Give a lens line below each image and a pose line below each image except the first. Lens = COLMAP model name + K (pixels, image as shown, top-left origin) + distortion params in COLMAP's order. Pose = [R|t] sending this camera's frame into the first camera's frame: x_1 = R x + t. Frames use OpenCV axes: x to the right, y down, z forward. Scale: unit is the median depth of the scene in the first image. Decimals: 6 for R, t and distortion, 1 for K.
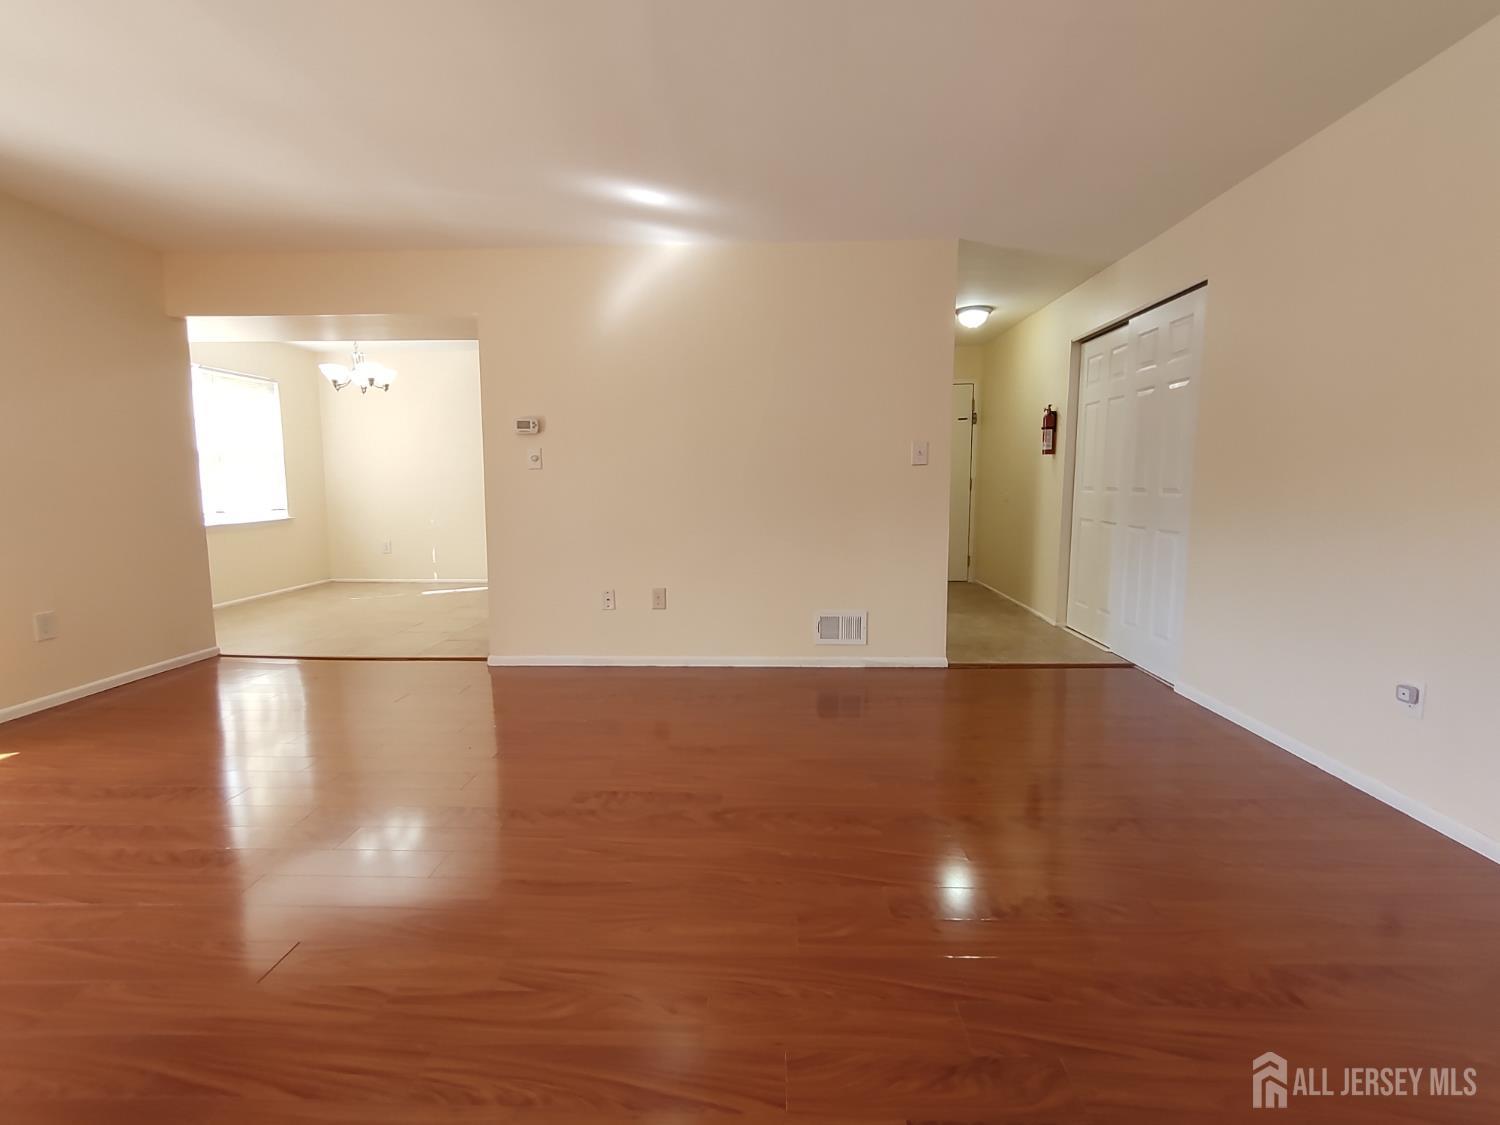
lens RADIAL K [[681.4, 0, 750.0], [0, 681.4, 562.5], [0, 0, 1]] dist [0.000867, 0.000260]
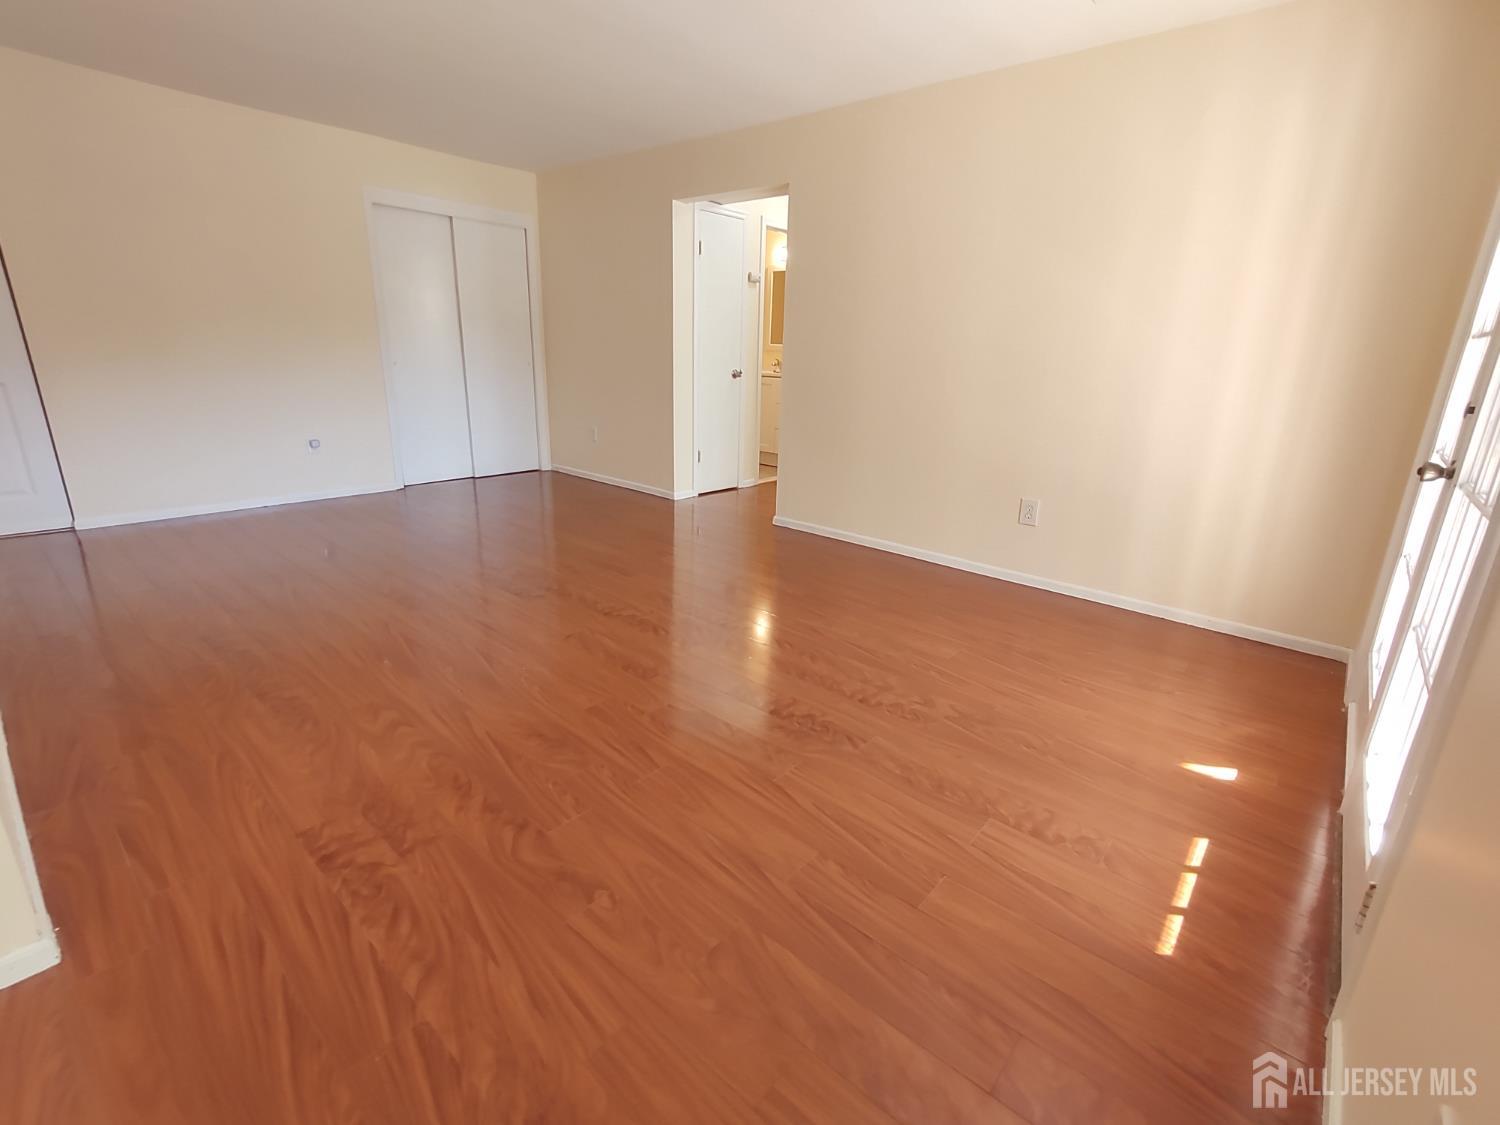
lens RADIAL K [[681.4, 0, 750.0], [0, 681.4, 562.5], [0, 0, 1]] dist [0.000867, 0.000260]
pose [[-0.783664, -0.202207, 0.587352, -1.444613], [0.046538, 0.923767, 0.380117, -0.221559], [-0.619439, 0.325218, -0.714513, 1.800435]]
